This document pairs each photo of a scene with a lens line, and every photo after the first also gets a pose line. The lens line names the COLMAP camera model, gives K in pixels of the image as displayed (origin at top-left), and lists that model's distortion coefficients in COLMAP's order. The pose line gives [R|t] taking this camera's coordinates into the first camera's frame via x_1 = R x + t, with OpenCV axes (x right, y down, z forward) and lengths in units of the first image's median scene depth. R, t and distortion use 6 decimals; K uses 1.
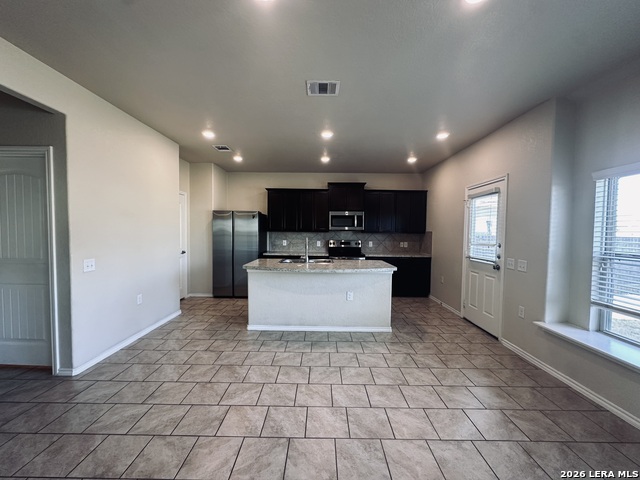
lens RADIAL K [[255.0, 0, 320.5], [0, 255.0, 241.3], [0, 0, 1]] dist [-0.002505, 0.000142]
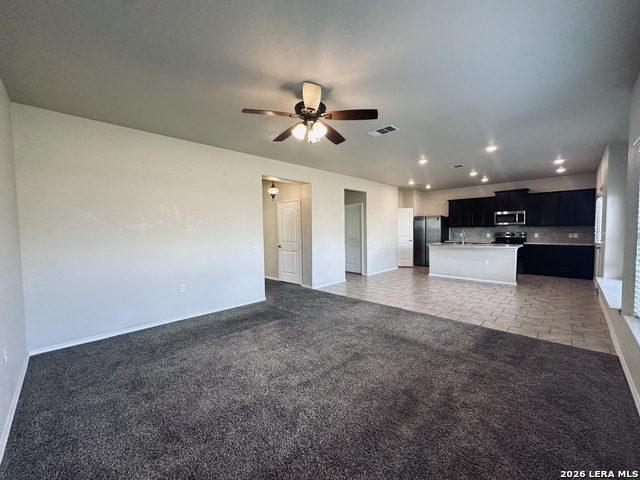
lens RADIAL K [[255.0, 0, 320.5], [0, 255.0, 239.9], [0, 0, 1]] dist [-0.002505, 0.000142]
pose [[0.713279, 0.008366, -0.700830, 0.373975], [-0.004011, 0.999961, 0.007855, 0.033369], [0.700869, -0.002792, 0.713285, -0.764629]]
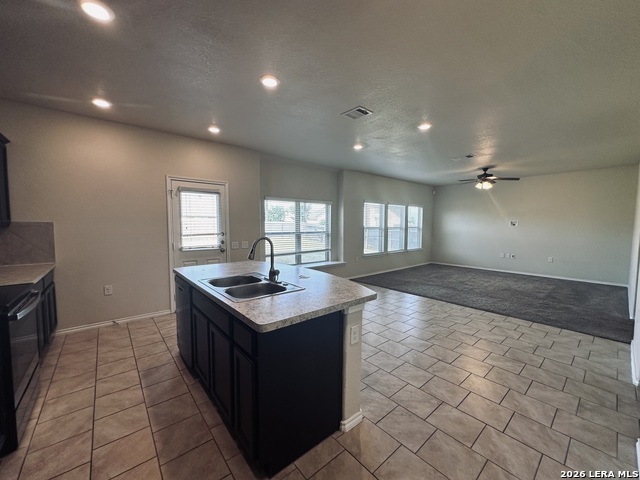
lens RADIAL K [[255.0, 0, 321.3], [0, 255.0, 238.2], [0, 0, 1]] dist [-0.002505, 0.000142]
pose [[-0.647933, -0.056851, 0.759573, -0.424023], [0.017758, 0.995812, 0.089680, -0.046099], [-0.761490, 0.071596, -0.644210, 0.957757]]
